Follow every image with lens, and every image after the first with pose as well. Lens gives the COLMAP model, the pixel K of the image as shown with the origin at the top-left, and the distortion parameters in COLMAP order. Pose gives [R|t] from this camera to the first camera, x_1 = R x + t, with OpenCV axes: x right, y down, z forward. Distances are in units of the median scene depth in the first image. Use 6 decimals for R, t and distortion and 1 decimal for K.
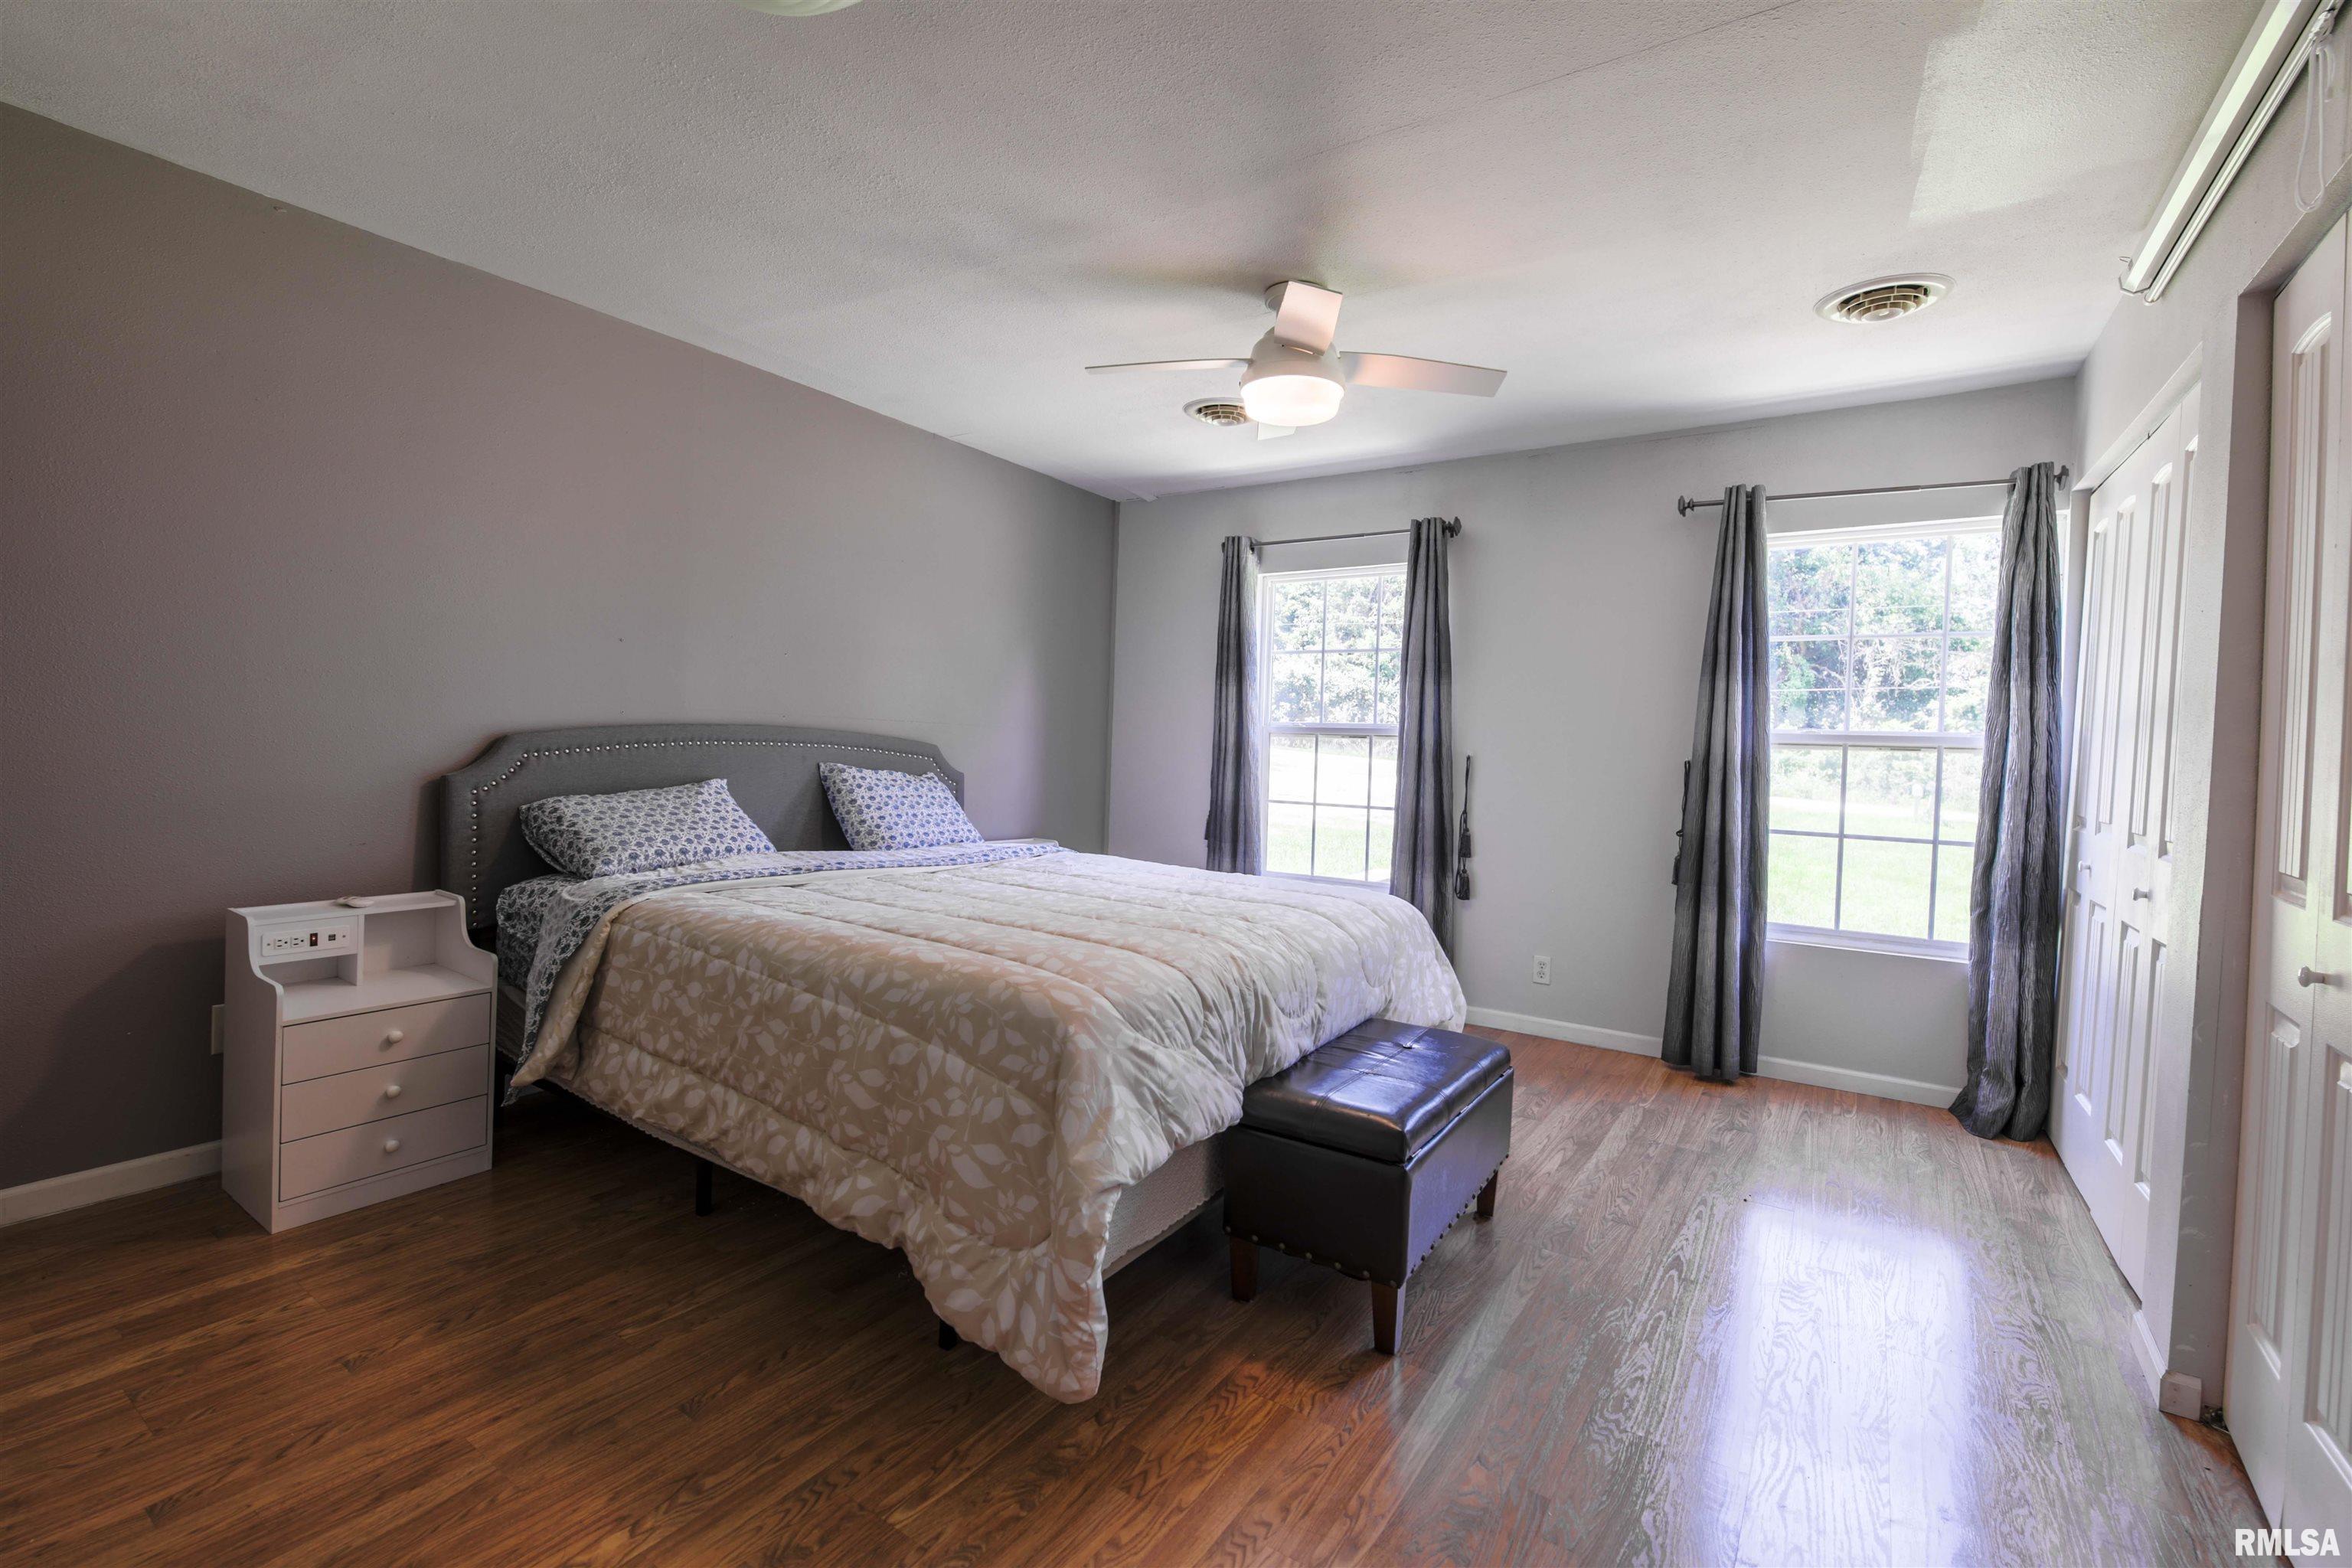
lens RADIAL K [[1038.0, 0, 1162.9], [0, 1038.0, 752.7], [0, 0, 1]] dist [-0.007853, -0.000426]
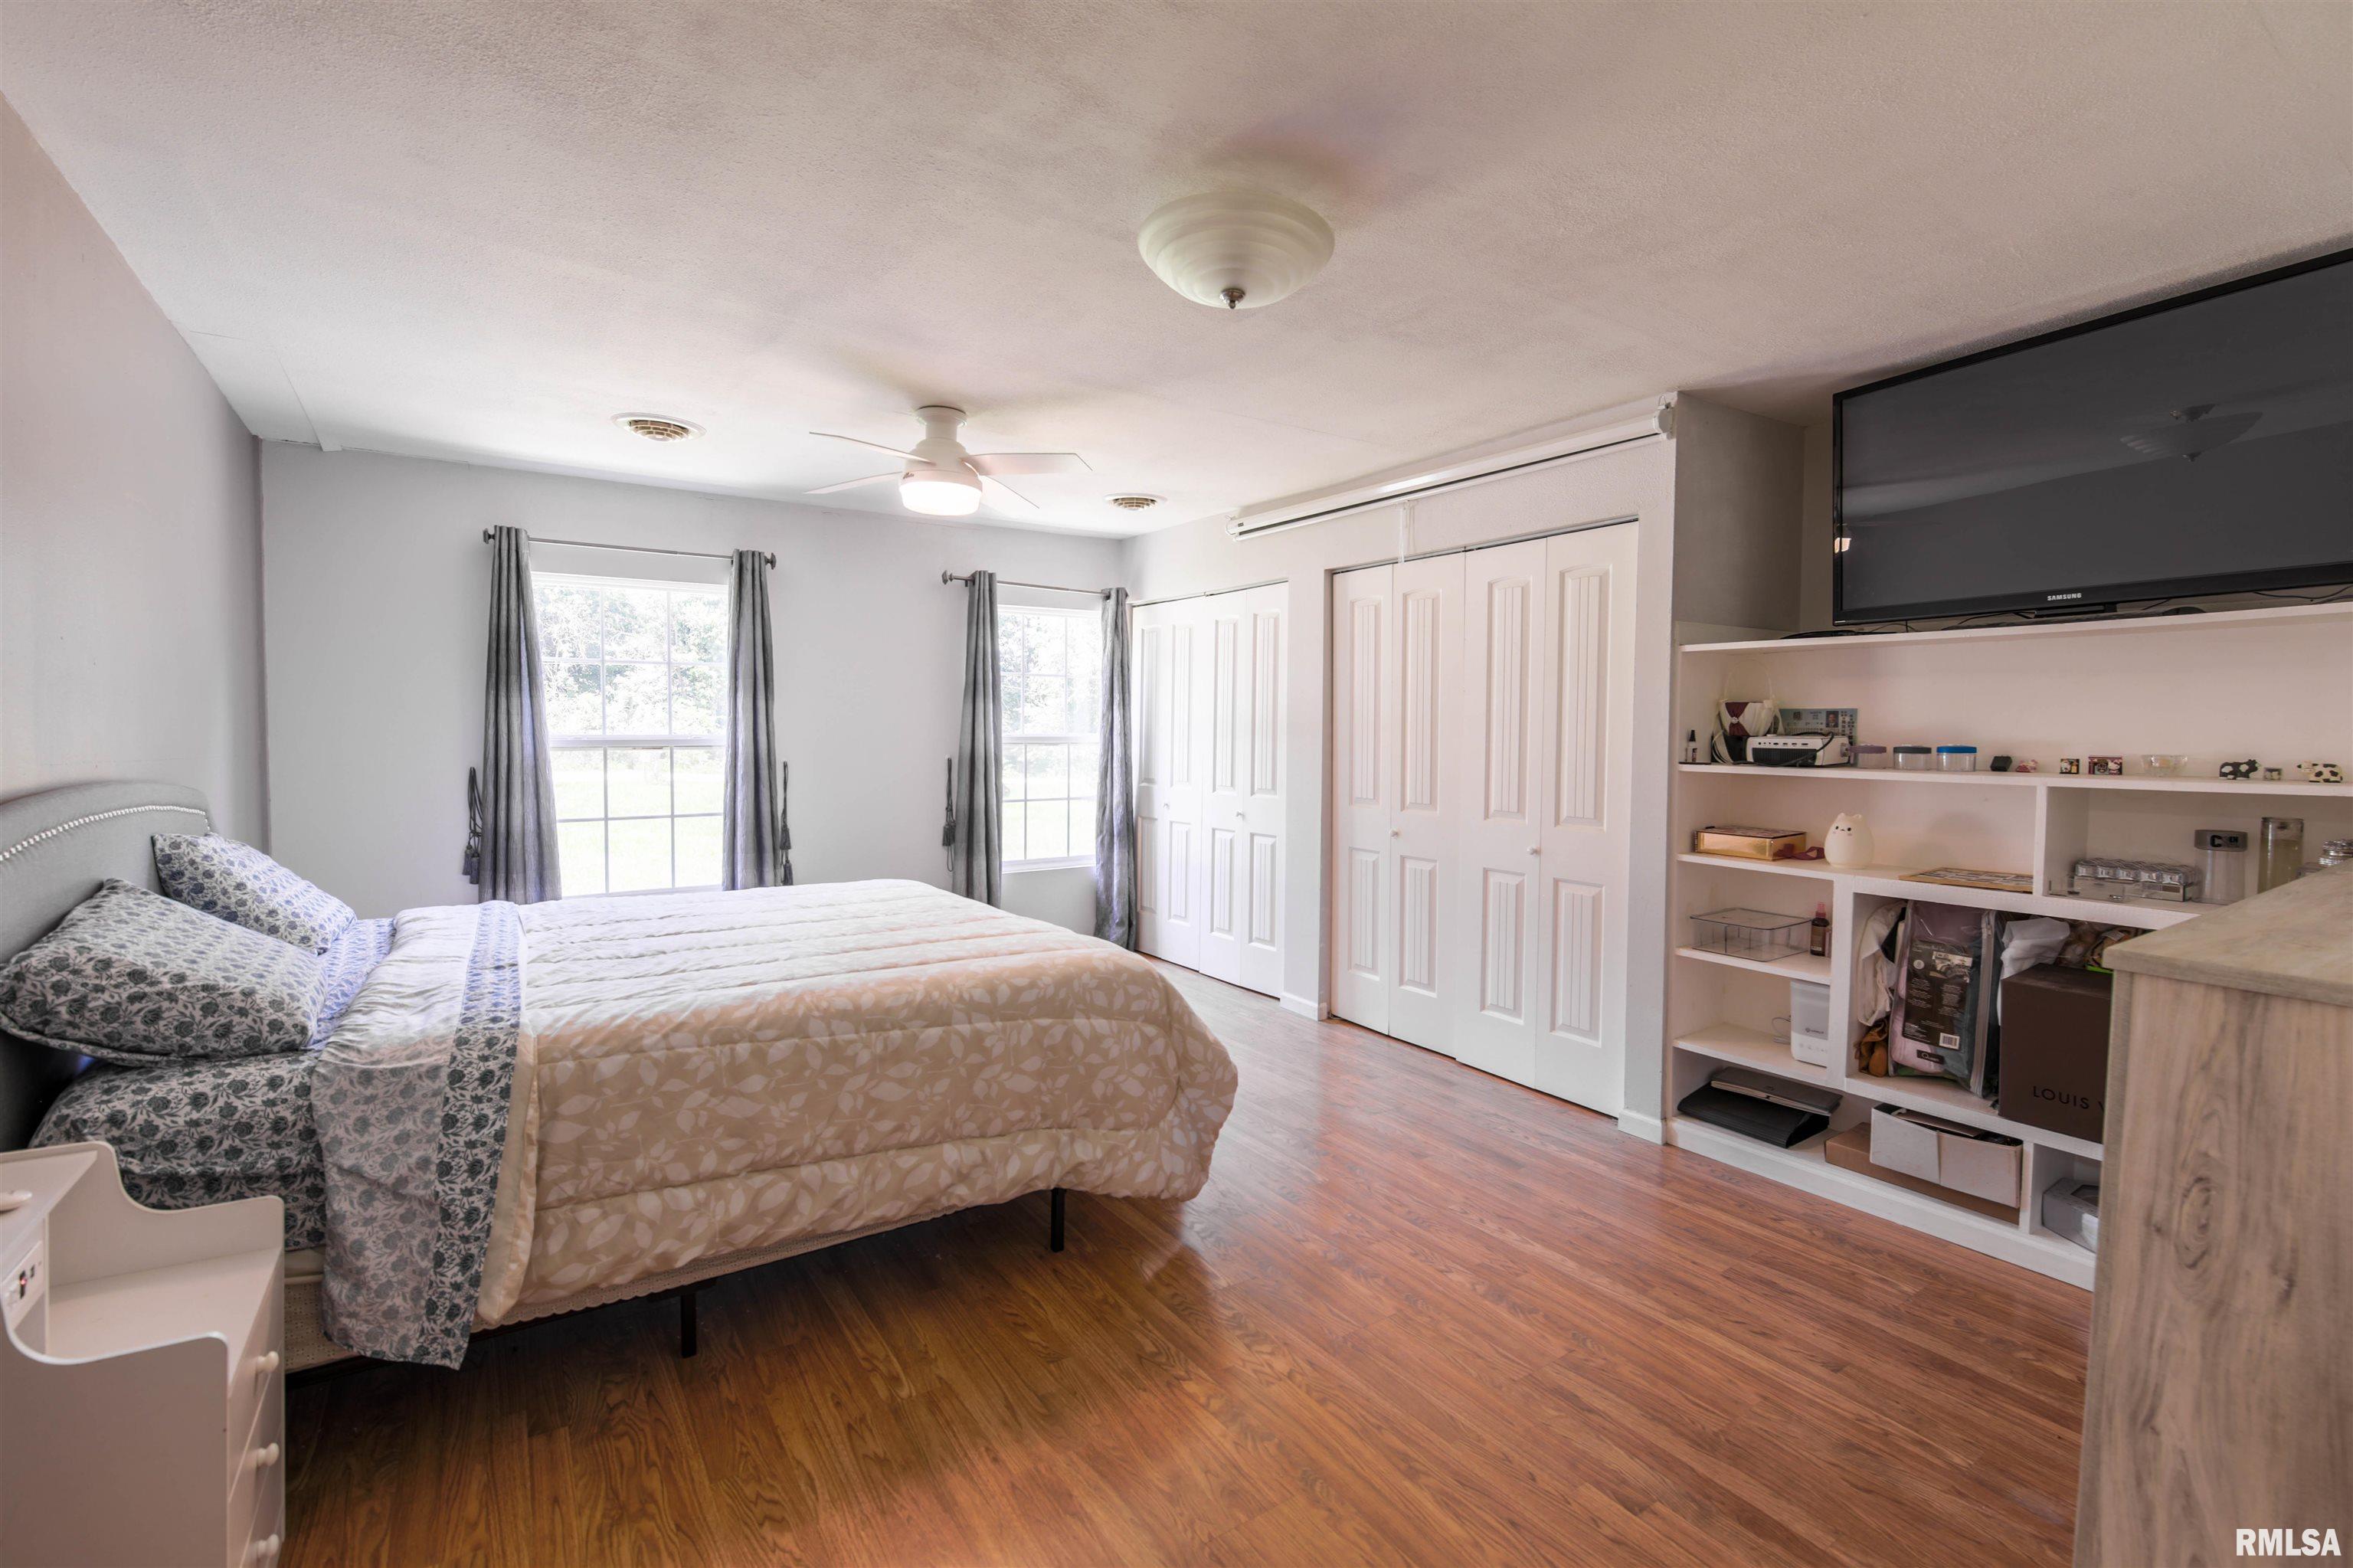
lens RADIAL K [[1014.1, 0, 1170.7], [0, 1014.1, 766.3], [0, 0, 1]] dist [-0.003555, -0.003891]
pose [[0.383259, -0.062598, 0.921517, -1.101545], [0.021175, 0.998034, 0.058989, -0.092916], [-0.923398, -0.003095, 0.383831, 0.320339]]
